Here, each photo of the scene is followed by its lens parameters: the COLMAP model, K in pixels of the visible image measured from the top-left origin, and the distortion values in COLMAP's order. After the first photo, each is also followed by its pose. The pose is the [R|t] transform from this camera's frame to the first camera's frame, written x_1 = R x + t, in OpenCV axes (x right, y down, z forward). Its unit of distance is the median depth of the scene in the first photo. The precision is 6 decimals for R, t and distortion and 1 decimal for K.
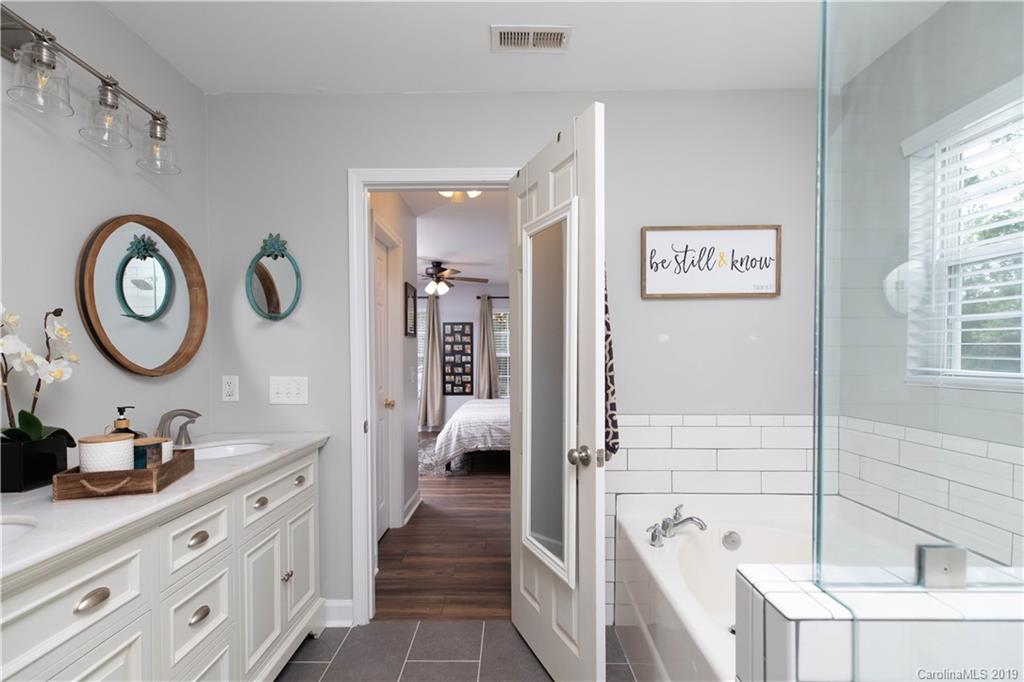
lens RADIAL K [[473.9, 0, 512.6], [0, 473.9, 366.7], [0, 0, 1]] dist [0.002453, -0.000186]
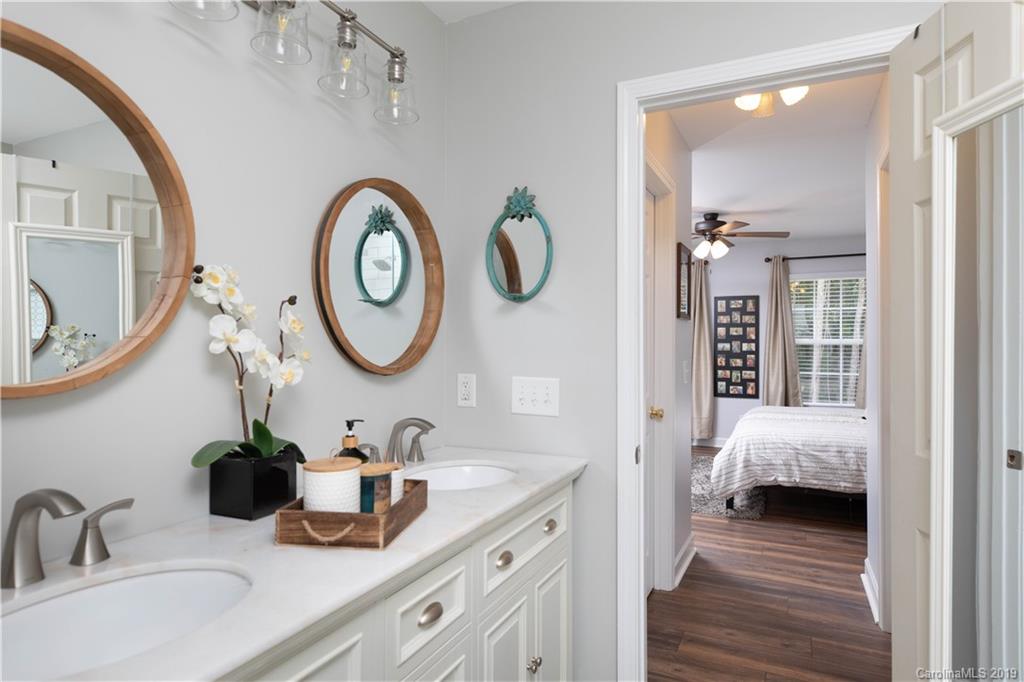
lens RADIAL K [[597.0, 0, 512.0], [0, 597.0, 341.0], [0, 0, 1]] dist [0.005544, 0.002239]
pose [[0.900500, 0.005413, -0.434822, -0.101537], [-0.014173, 0.999757, -0.016907, -0.020000], [0.434625, 0.021388, 0.900358, 0.146066]]
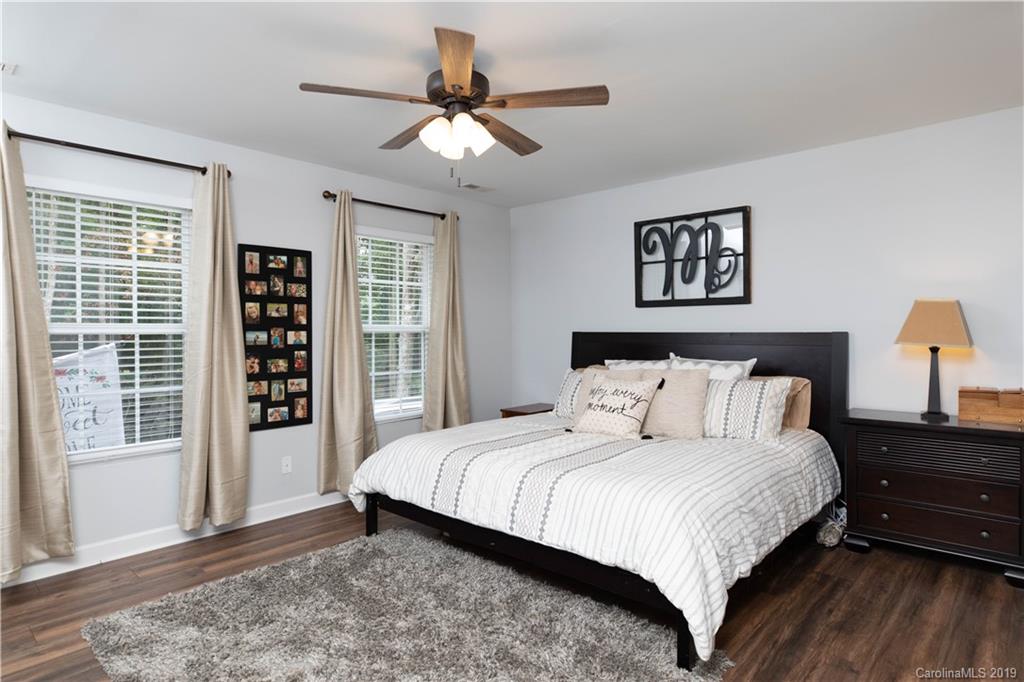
lens RADIAL K [[566.9, 0, 512.0], [0, 566.9, 341.0], [0, 0, 1]] dist [-0.000157, 0.000144]
pose [[0.675642, -0.012791, 0.737119, -1.238147], [0.013990, 0.999892, 0.004528, -0.049563], [-0.737097, 0.007253, 0.675748, 1.937722]]
